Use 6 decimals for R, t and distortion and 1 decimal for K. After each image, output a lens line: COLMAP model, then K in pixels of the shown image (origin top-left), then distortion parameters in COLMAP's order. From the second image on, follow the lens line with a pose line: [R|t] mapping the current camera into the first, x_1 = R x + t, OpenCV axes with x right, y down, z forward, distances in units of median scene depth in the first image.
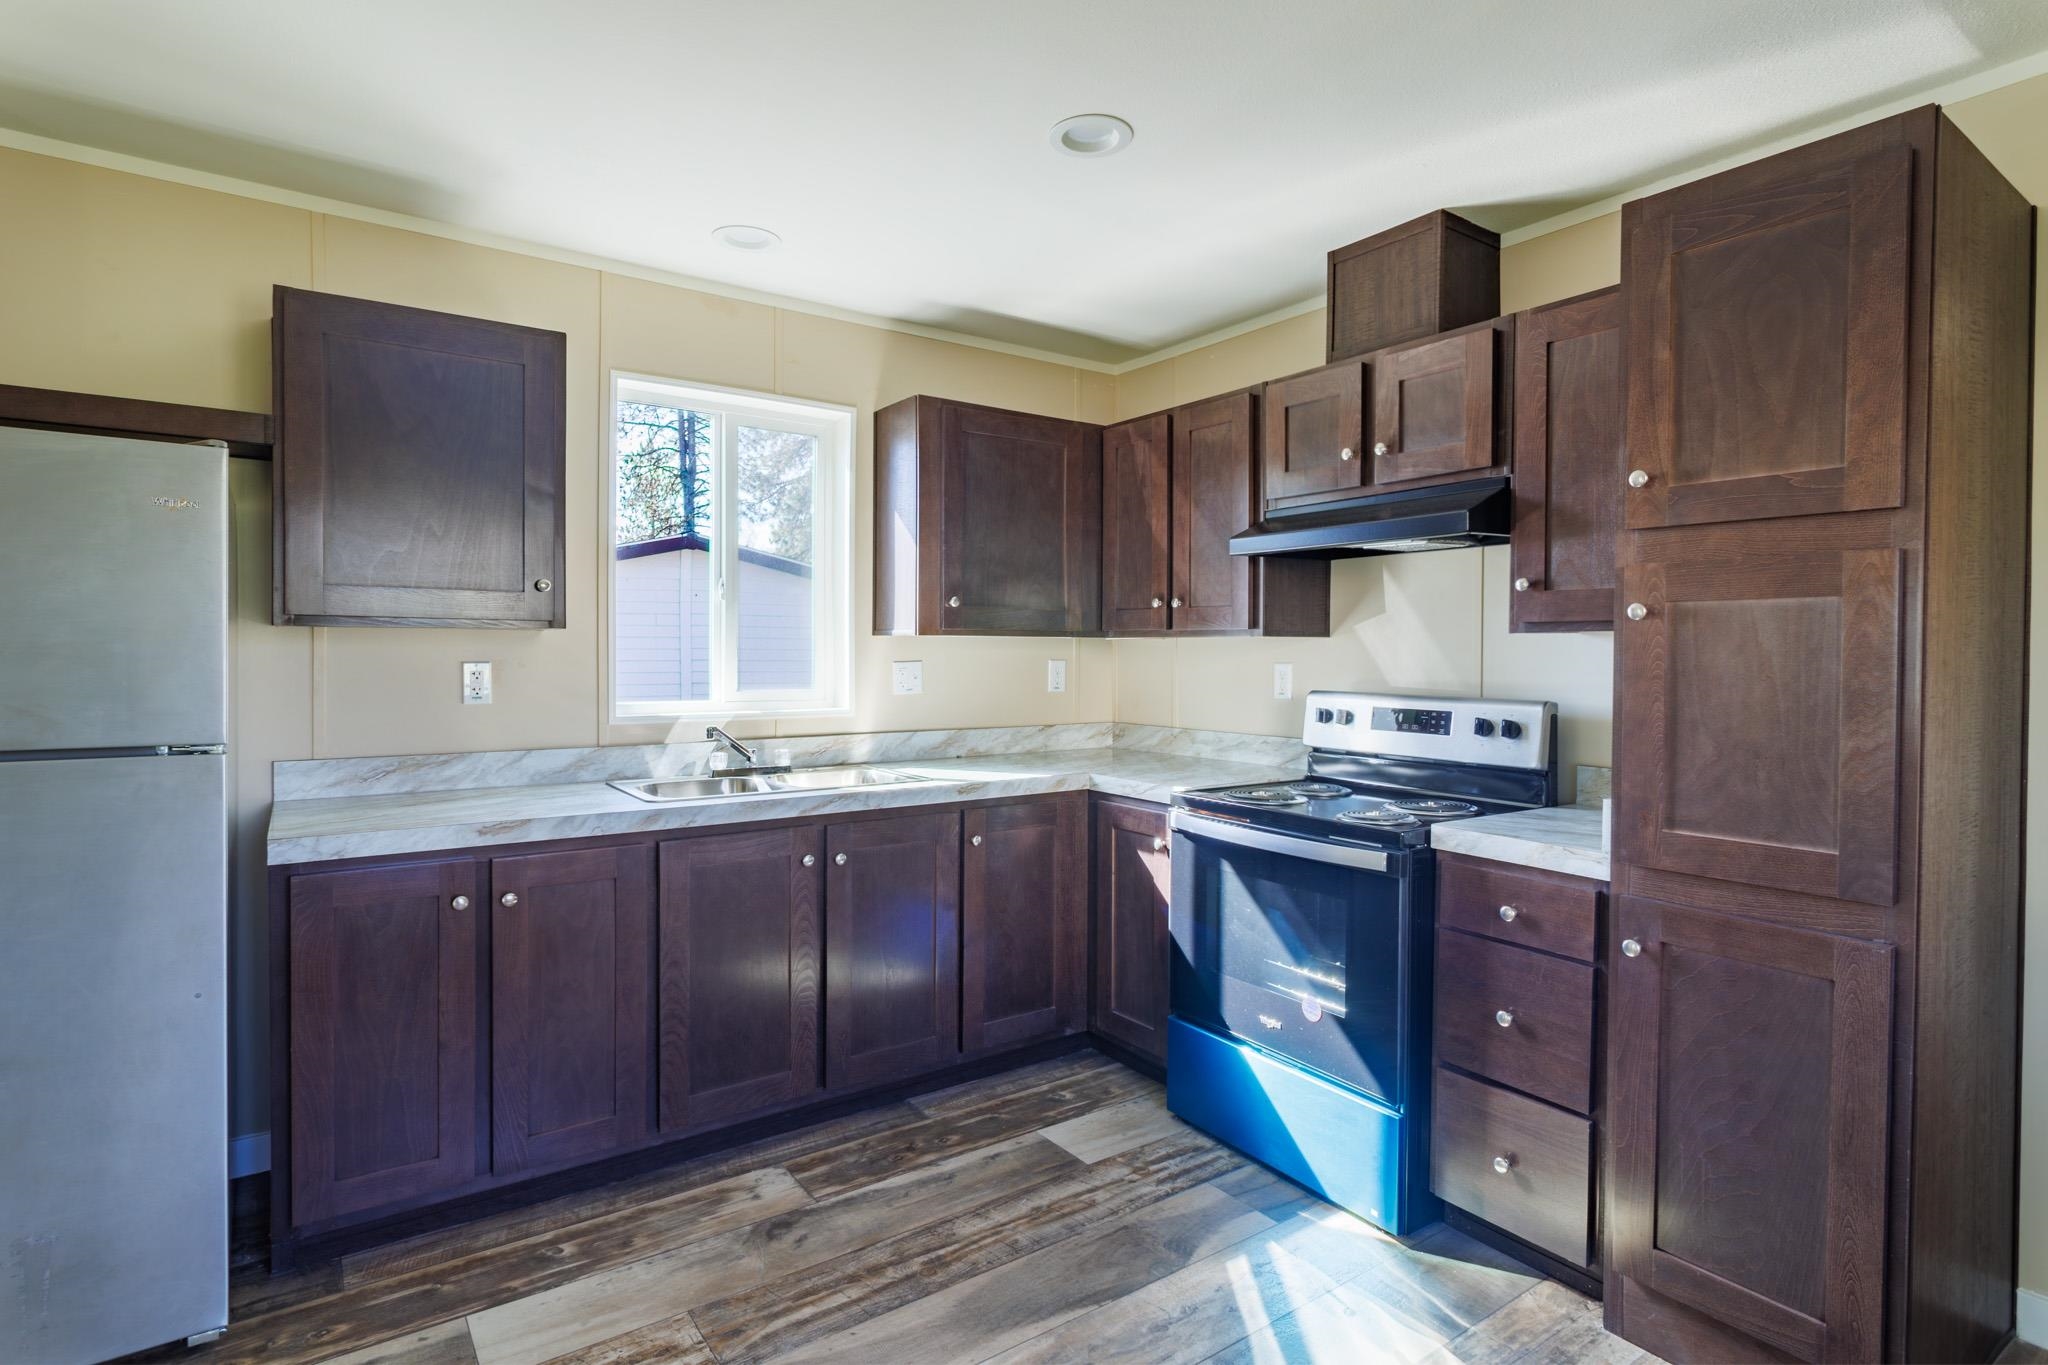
lens RADIAL K [[1037.8, 0, 1028.1], [0, 1037.8, 662.0], [0, 0, 1]] dist [-0.000839, -0.001748]
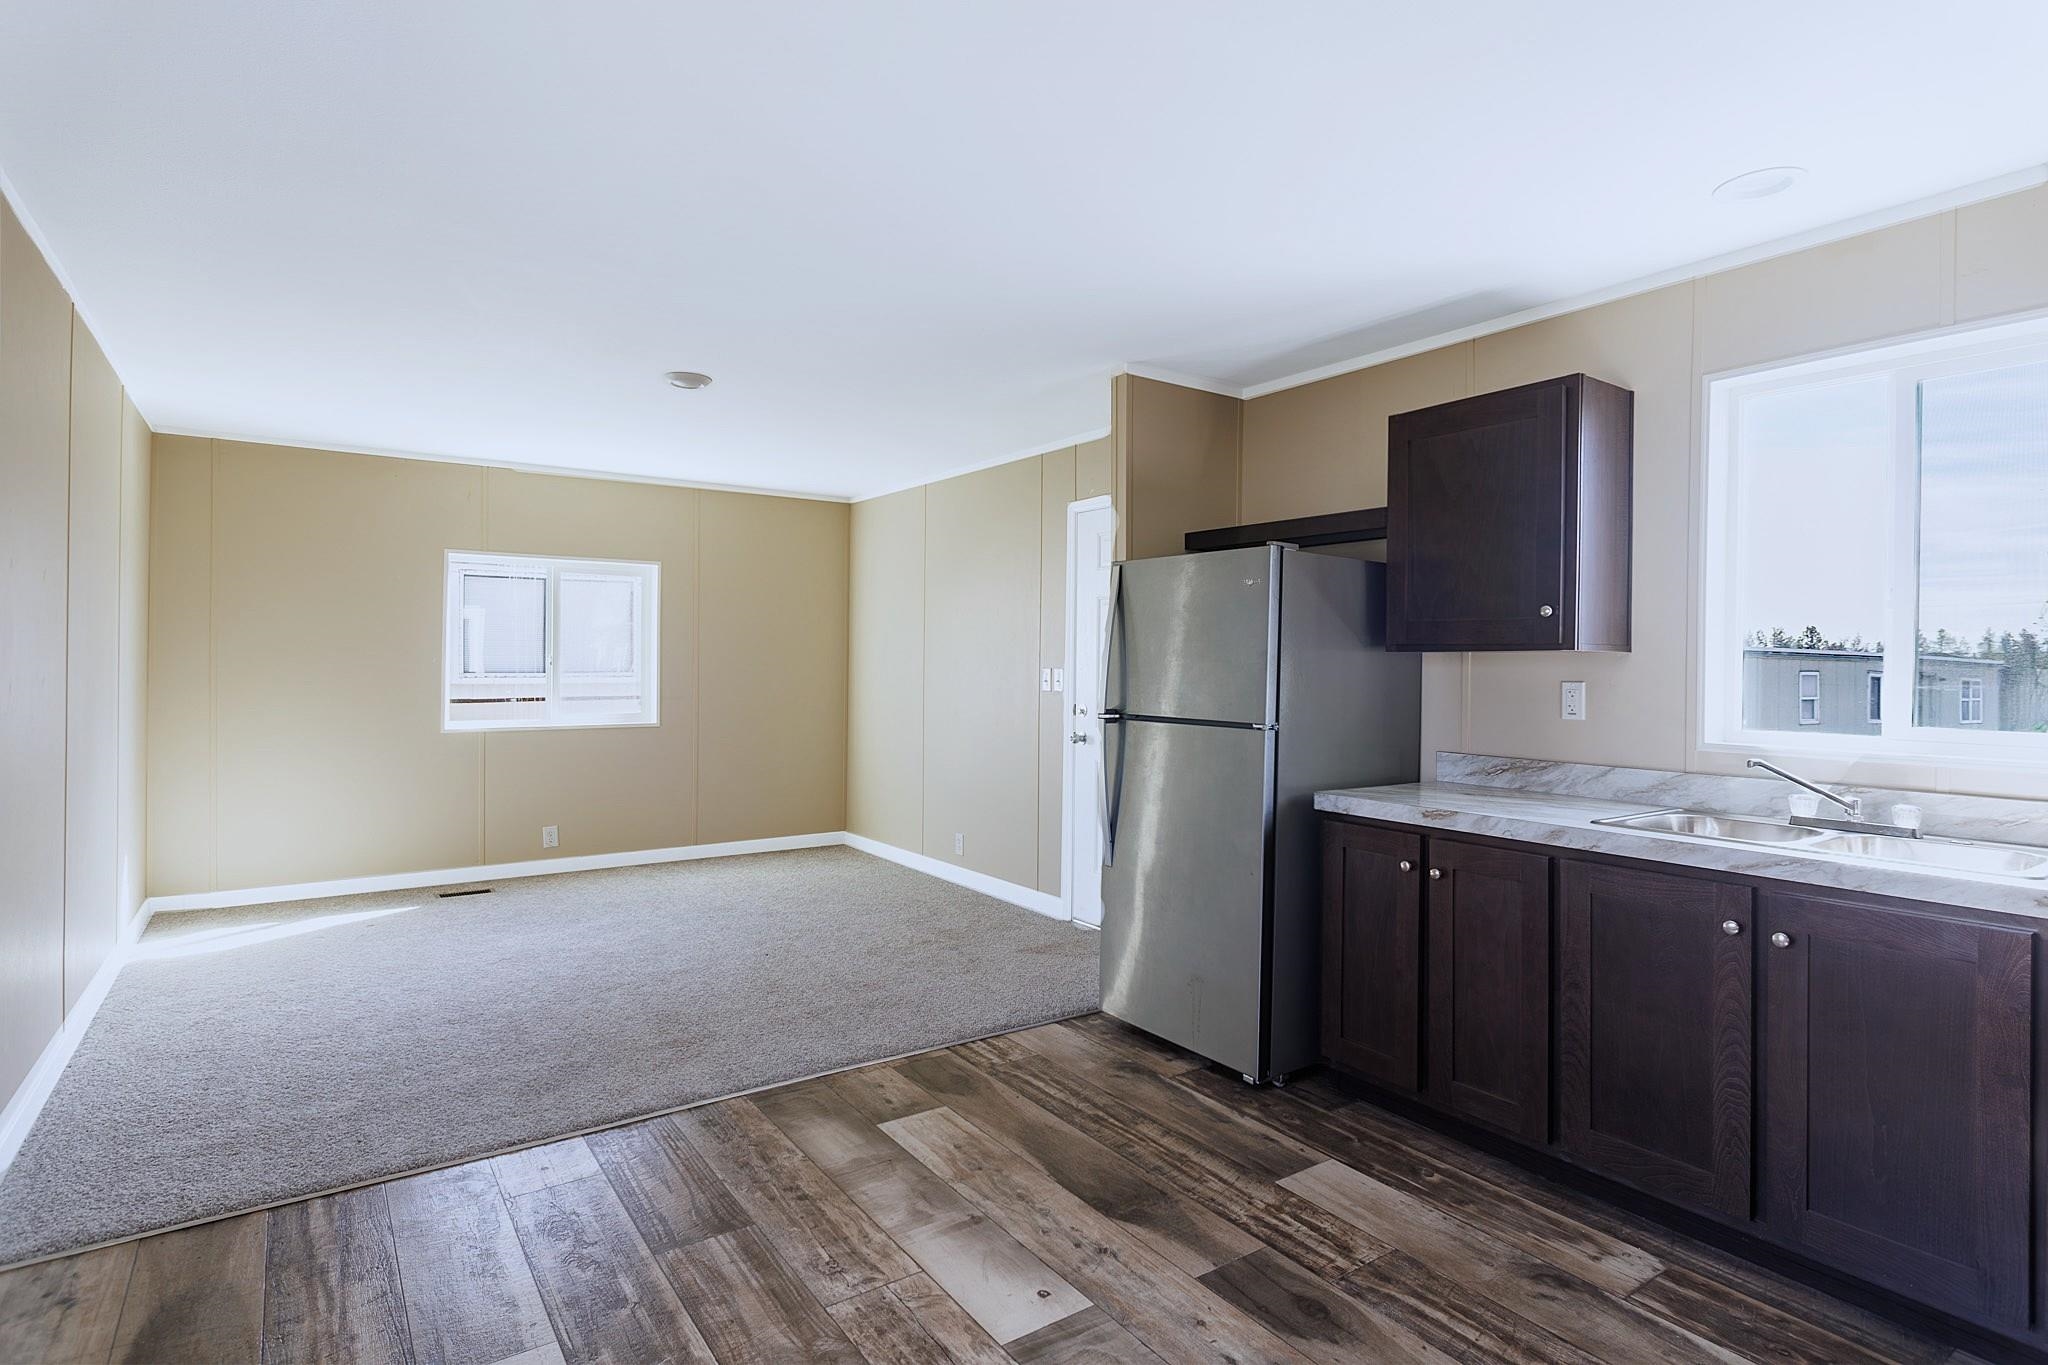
lens RADIAL K [[1037.8, 0, 1028.1], [0, 1037.8, 662.0], [0, 0, 1]] dist [-0.000839, -0.001748]
pose [[-0.006916, -0.009183, -0.999934, 0.626910], [-0.022913, 0.999697, -0.009022, 0.002509], [0.999714, 0.022849, -0.007124, 0.453989]]
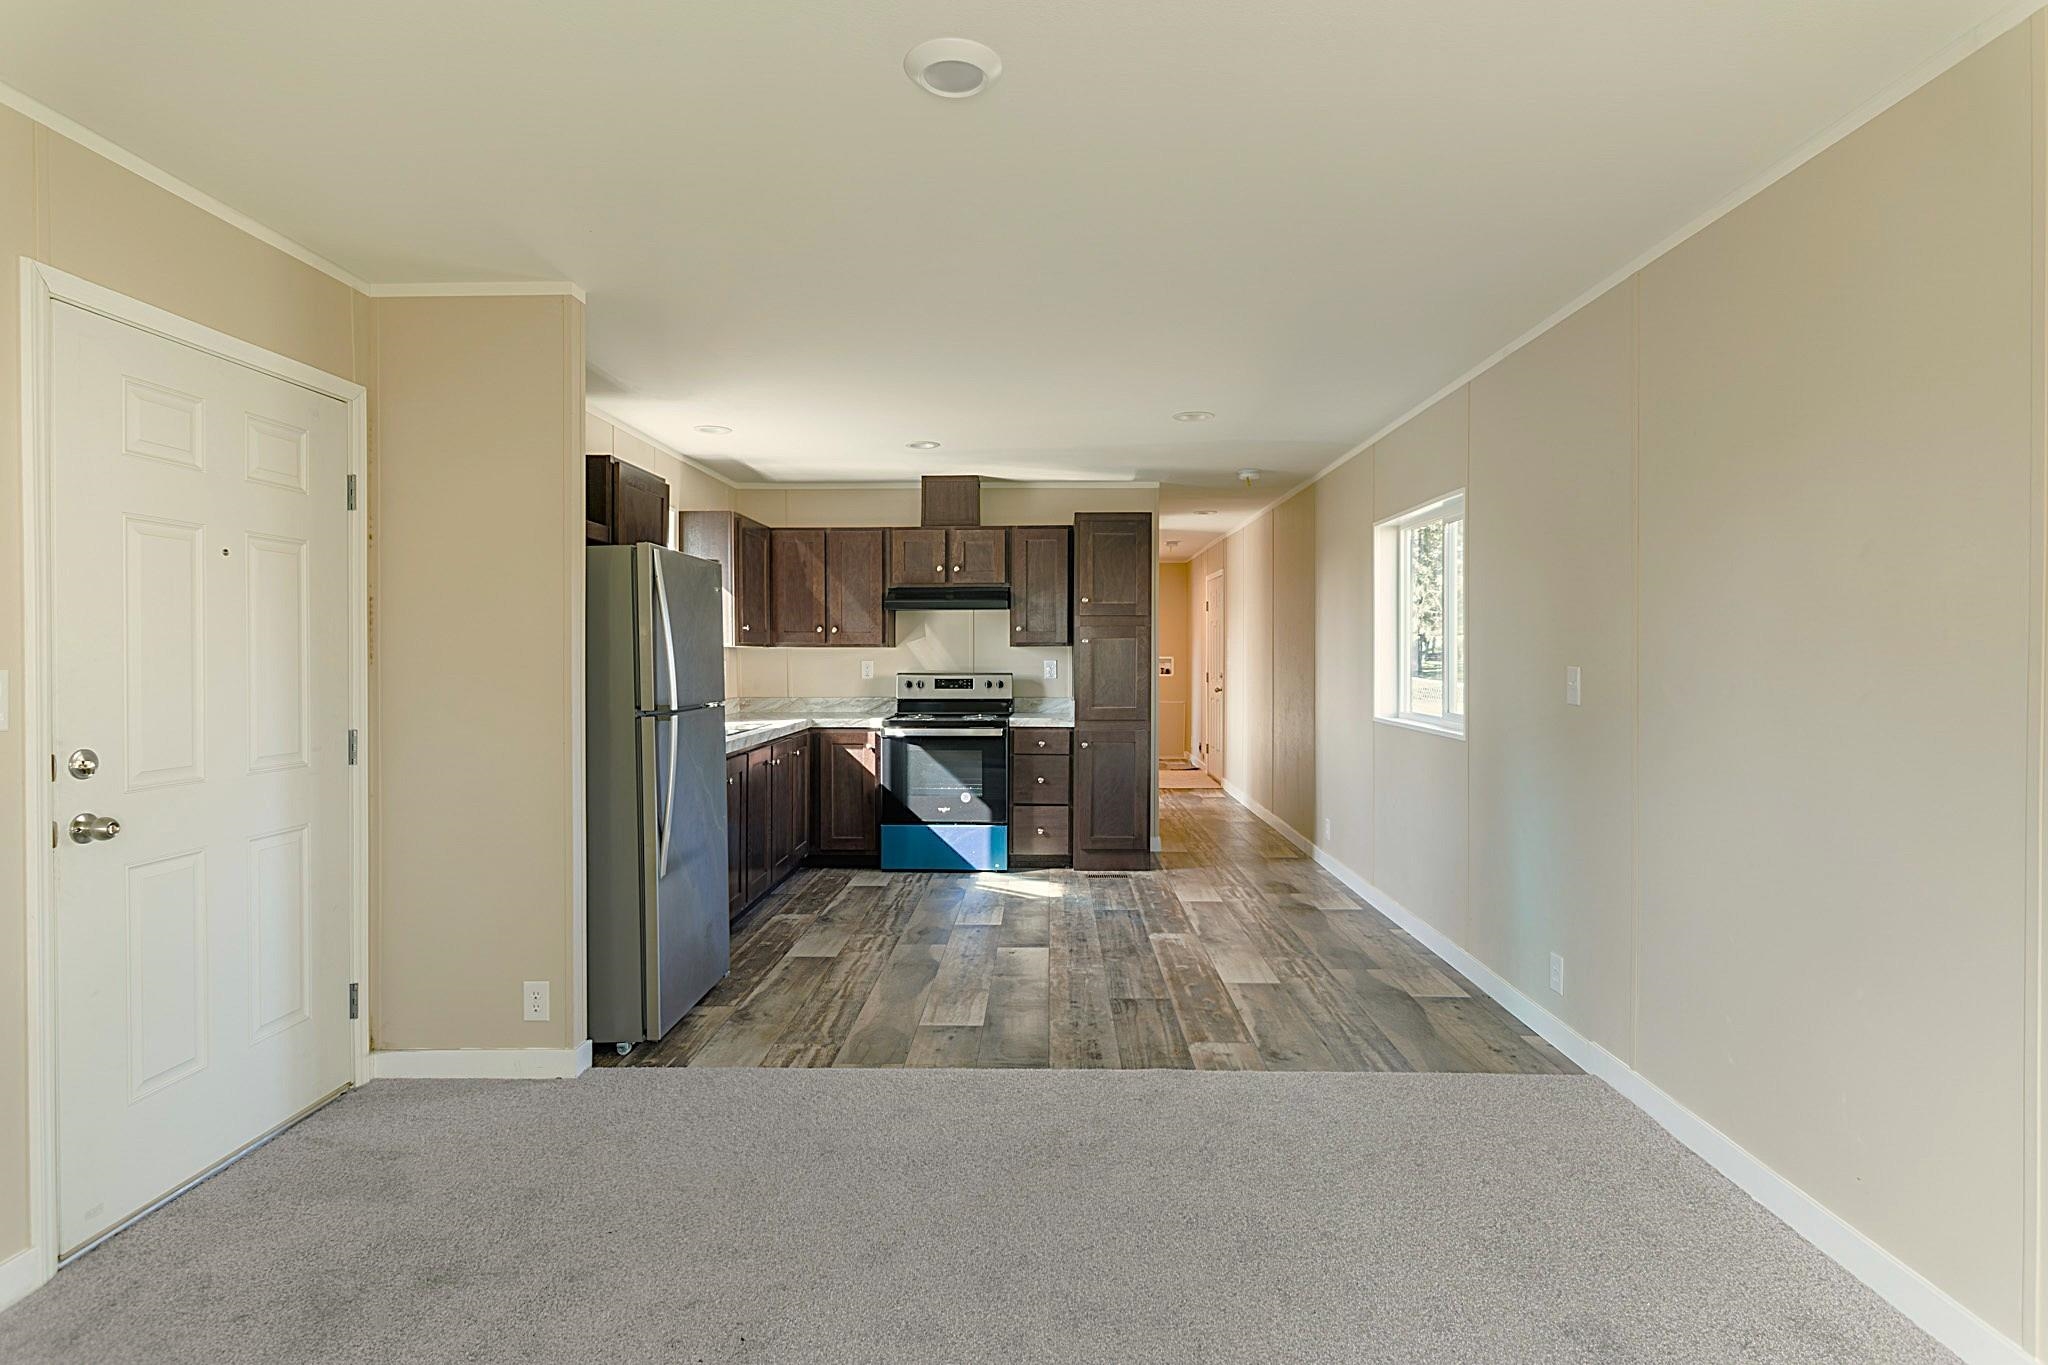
lens RADIAL K [[1037.8, 0, 1028.1], [0, 1037.8, 662.0], [0, 0, 1]] dist [-0.000839, -0.001748]
pose [[0.596464, -0.012965, 0.802535, -1.528056], [0.014420, 0.999881, 0.005435, -0.002735], [-0.802511, 0.008331, 0.596580, -0.572122]]
